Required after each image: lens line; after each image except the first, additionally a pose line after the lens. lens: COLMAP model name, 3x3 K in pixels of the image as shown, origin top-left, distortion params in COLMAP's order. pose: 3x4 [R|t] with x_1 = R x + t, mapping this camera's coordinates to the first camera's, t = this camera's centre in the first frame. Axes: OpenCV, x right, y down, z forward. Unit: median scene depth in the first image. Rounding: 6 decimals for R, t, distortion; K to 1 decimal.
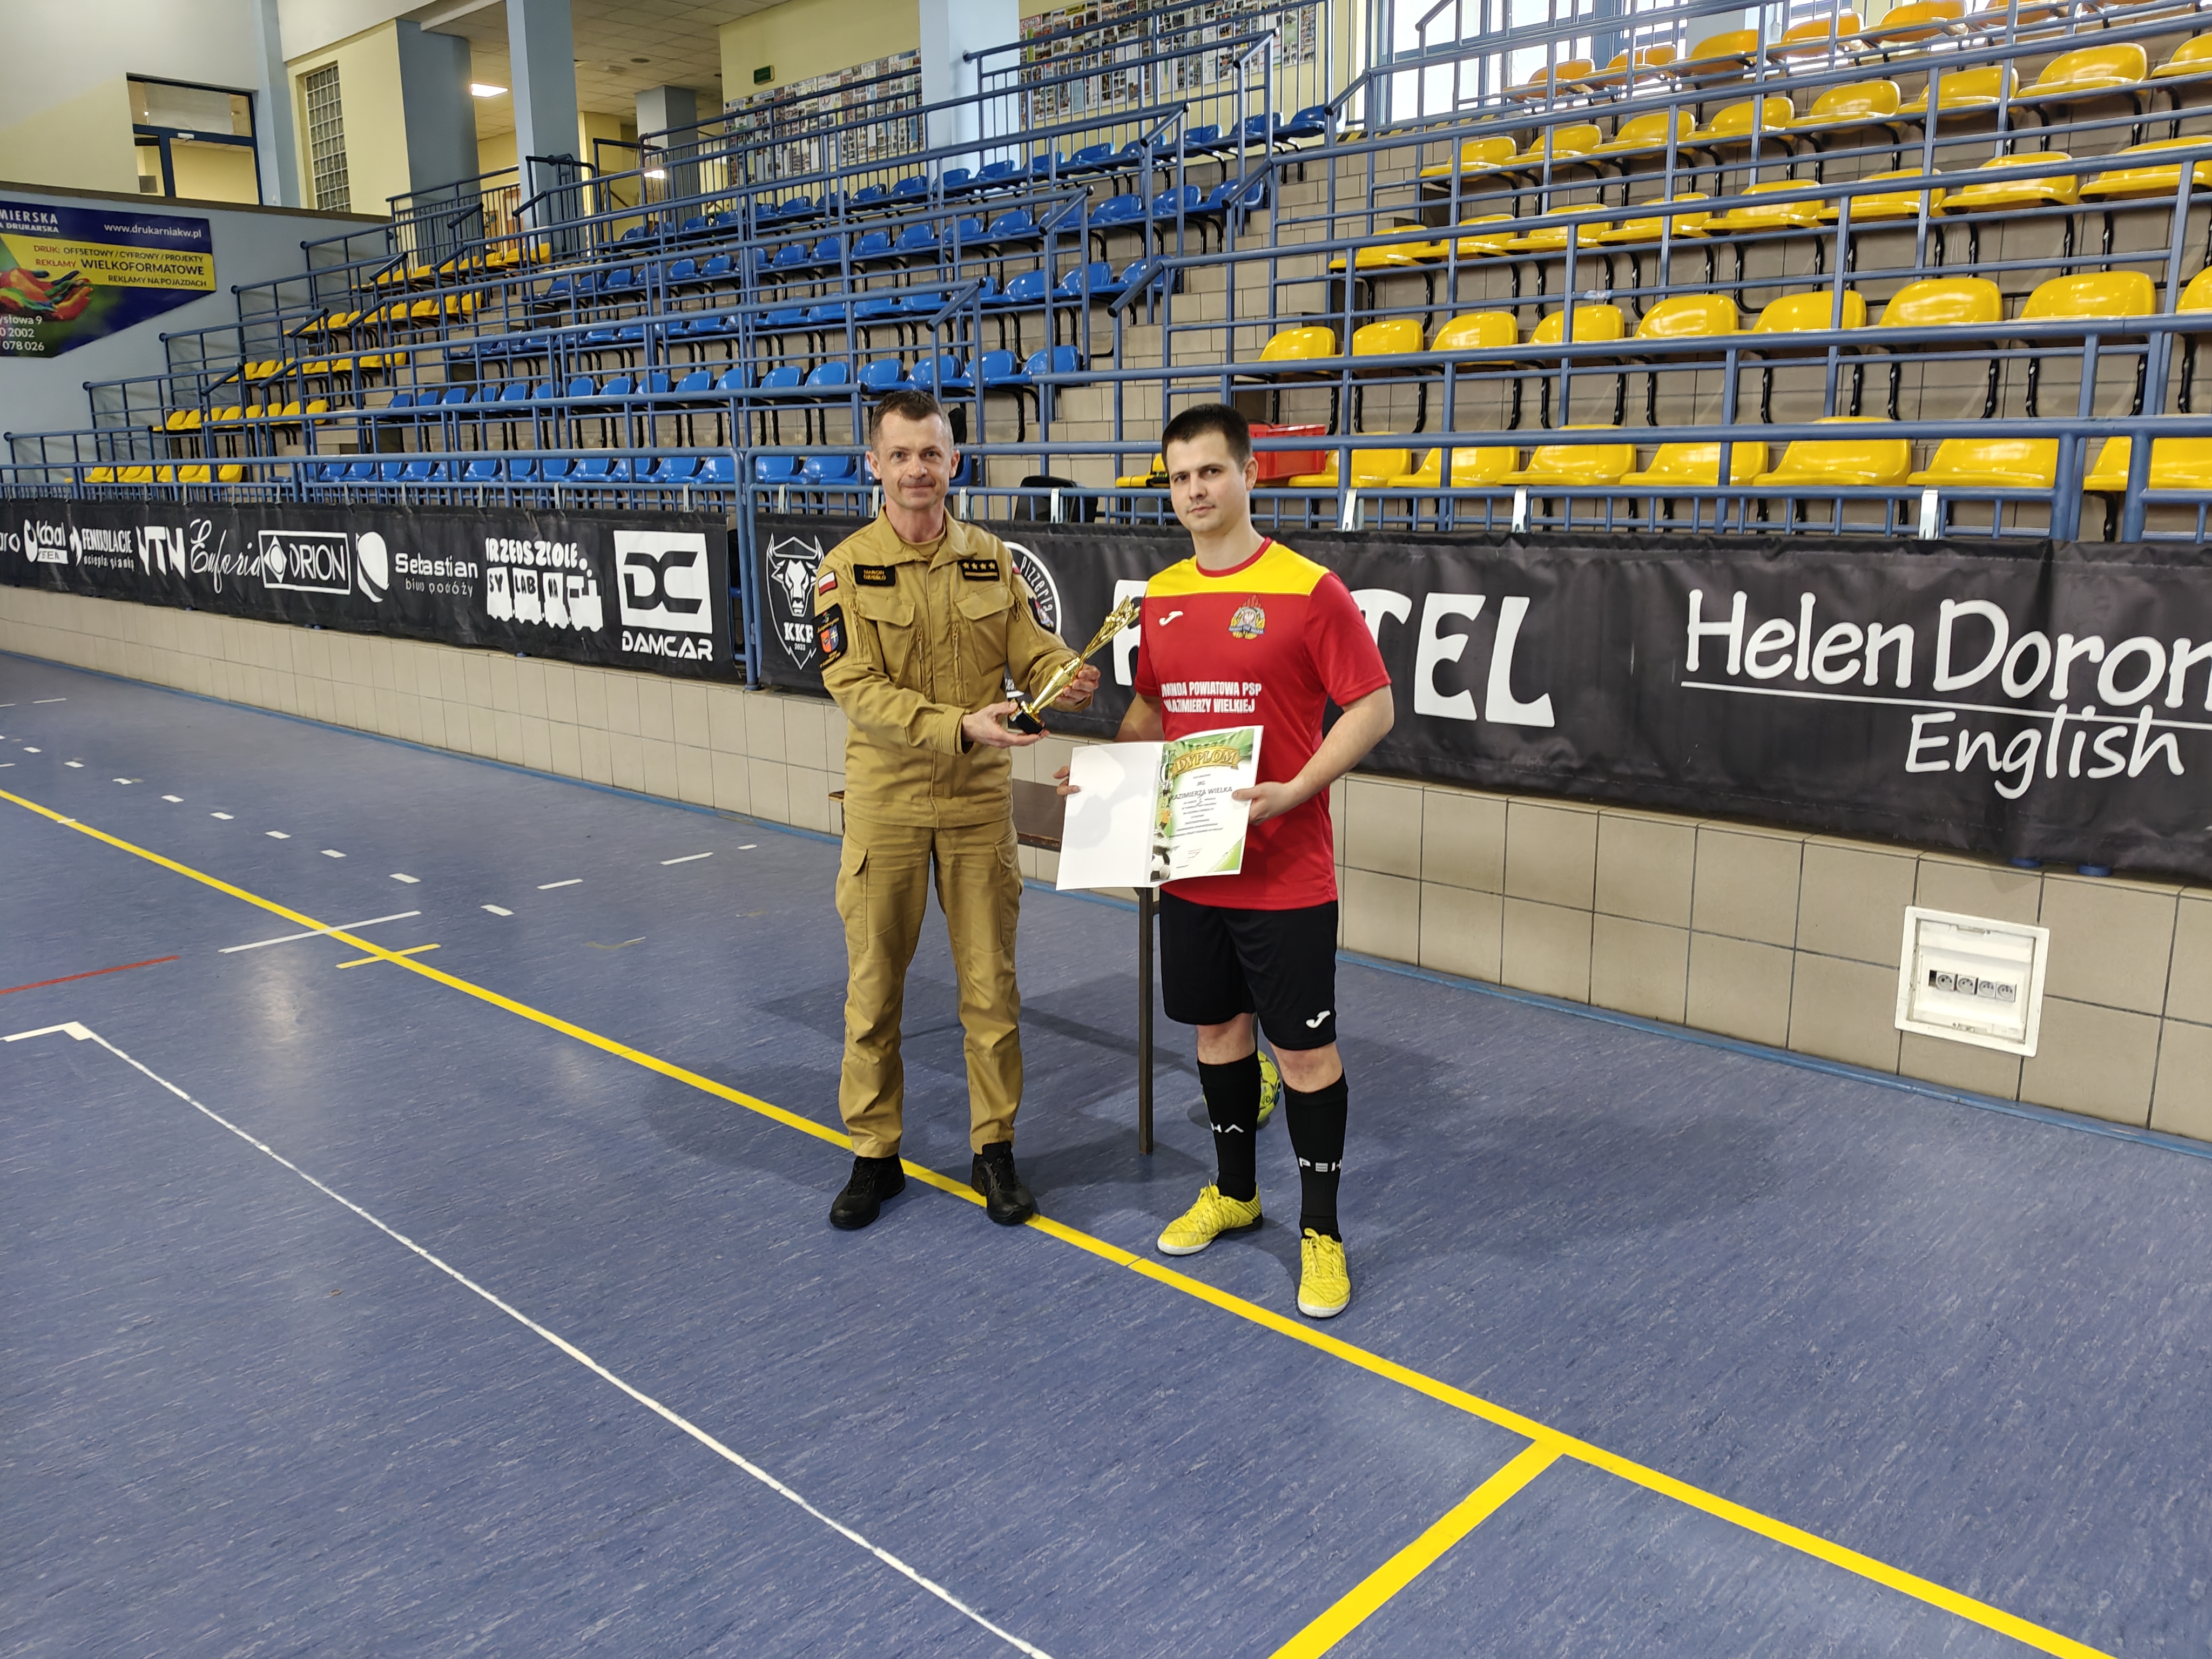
lens RADIAL K [[1738.5, 0, 1115.3], [0, 1738.5, 837.0], [0, 0, 1]] dist [0.028679, -0.070954]
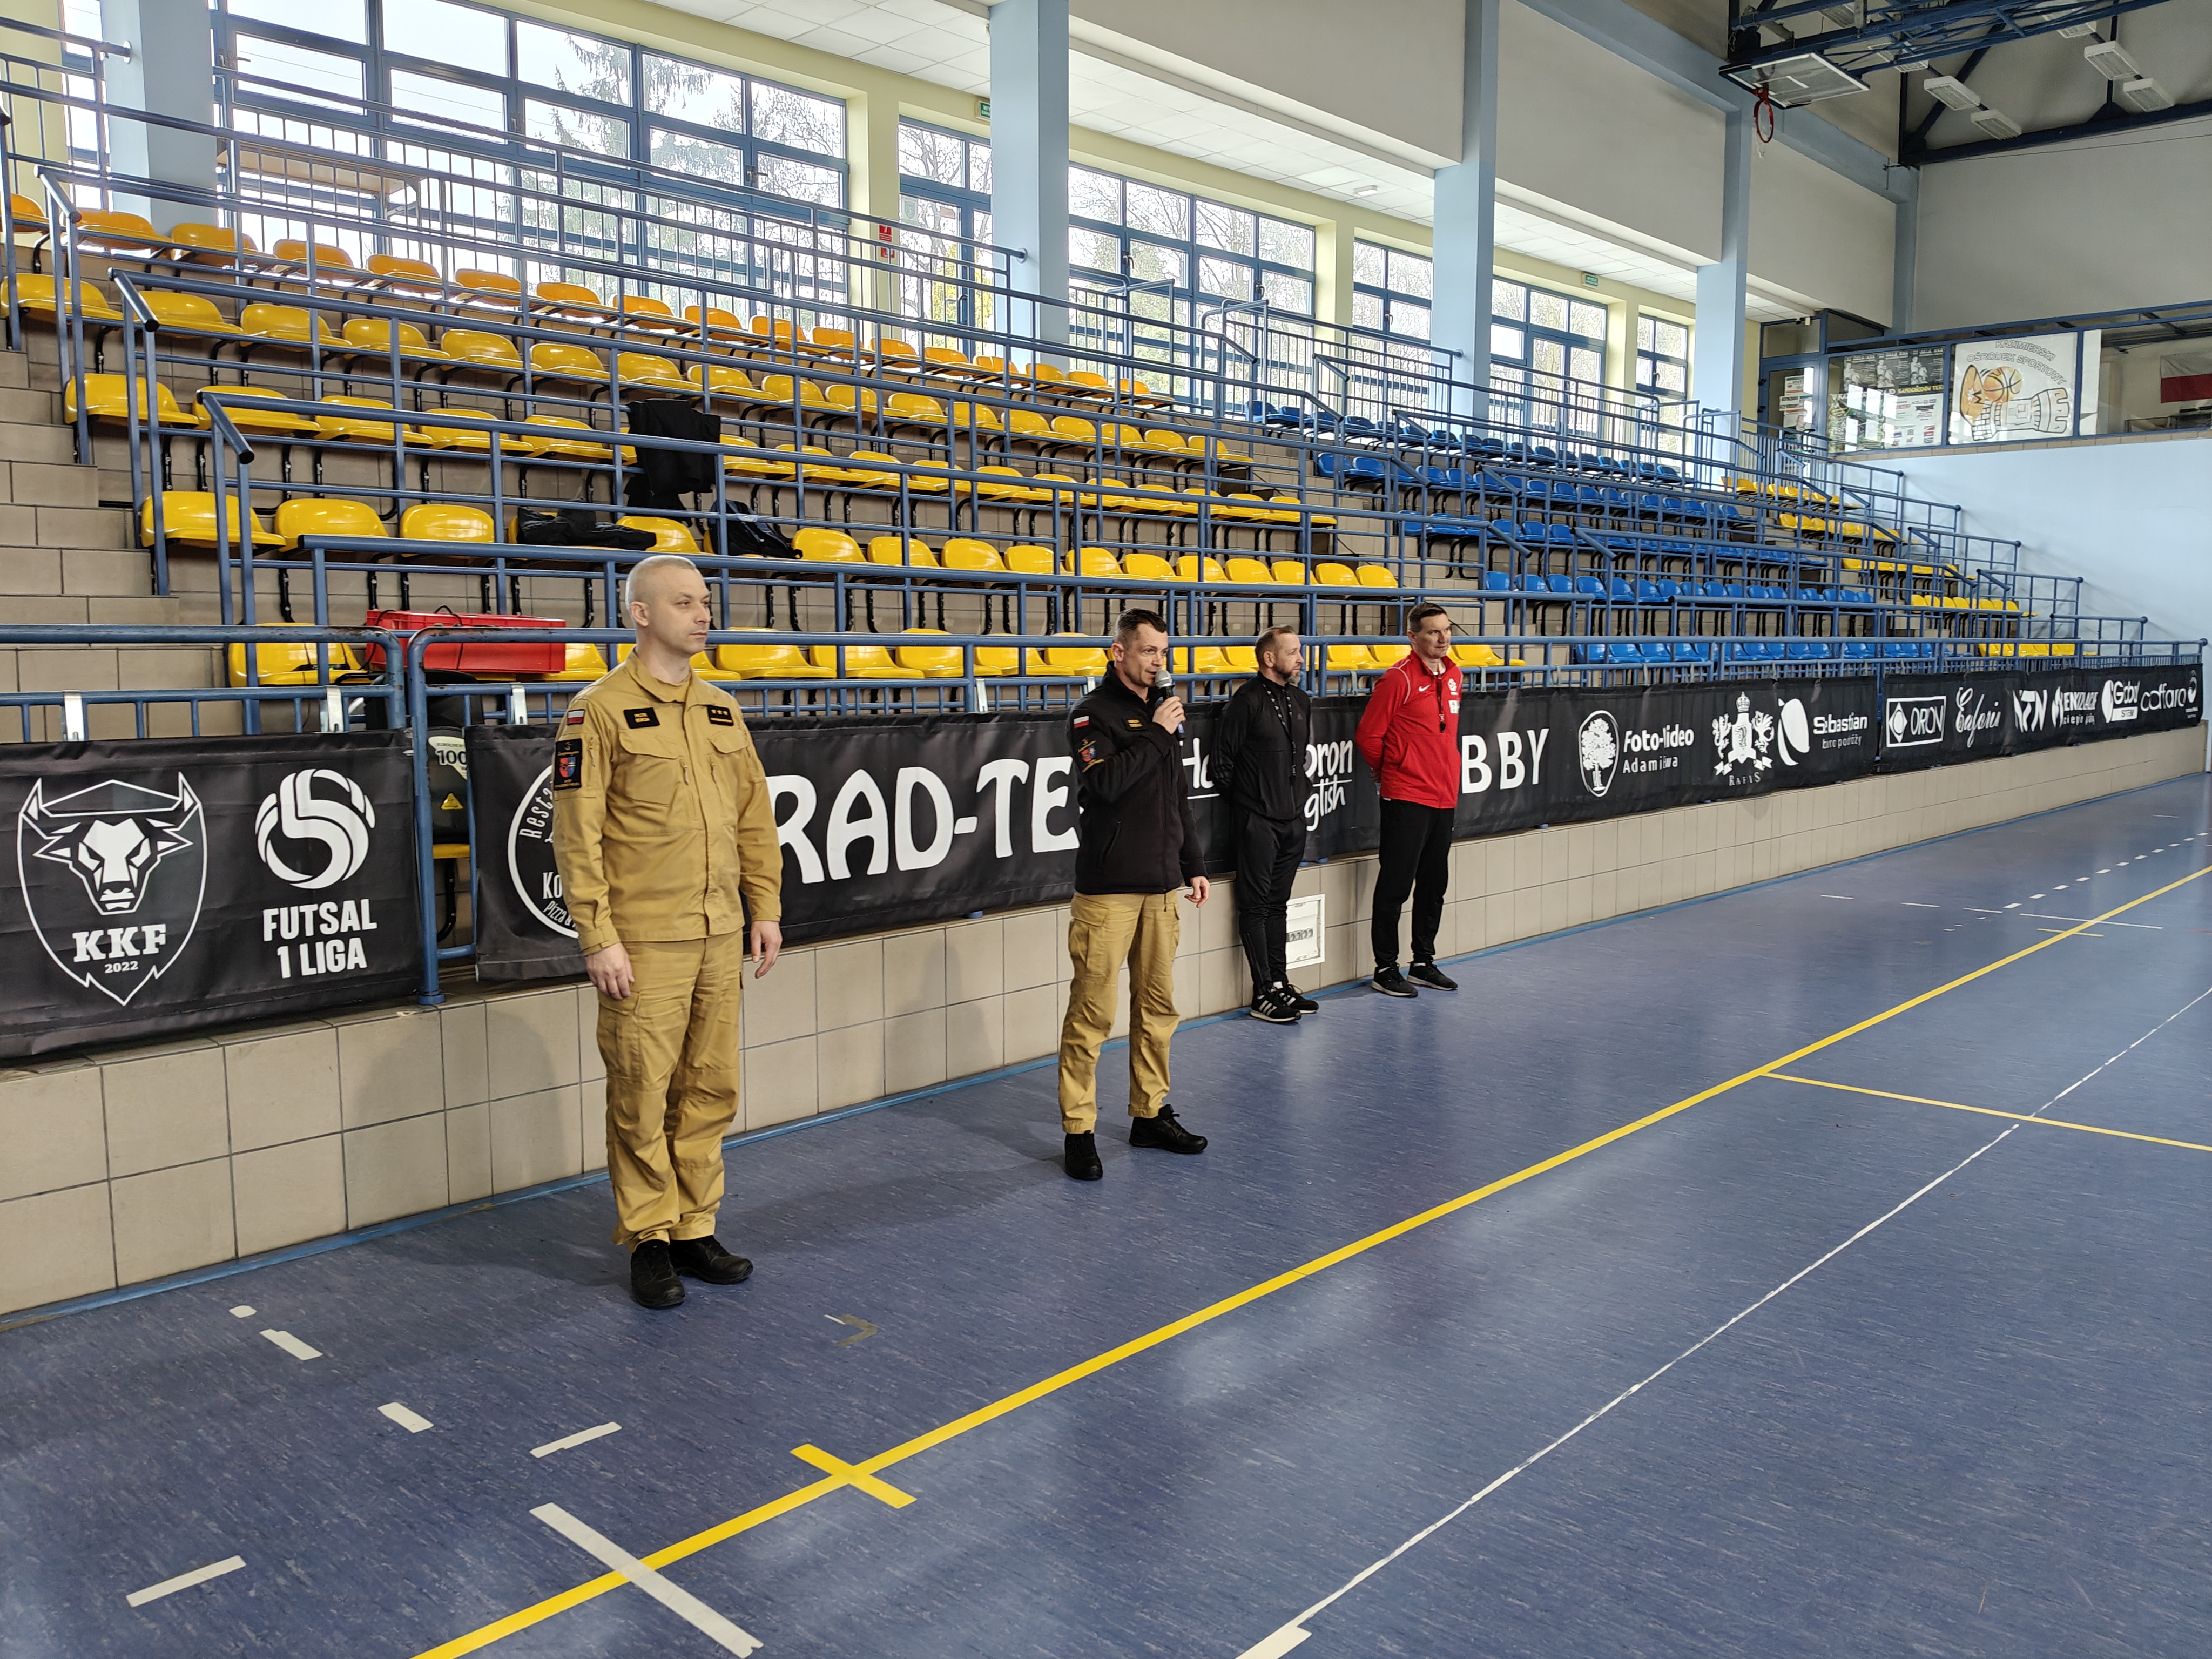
lens RADIAL K [[1586.0, 0, 1109.4], [0, 1586.0, 846.1], [0, 0, 1]] dist [0.128694, -0.273476]
pose [[0.012267, -0.110677, 0.993781, -0.866885], [0.212443, 0.971454, 0.105569, -0.167789], [-0.977096, 0.209827, 0.035429, 0.818661]]
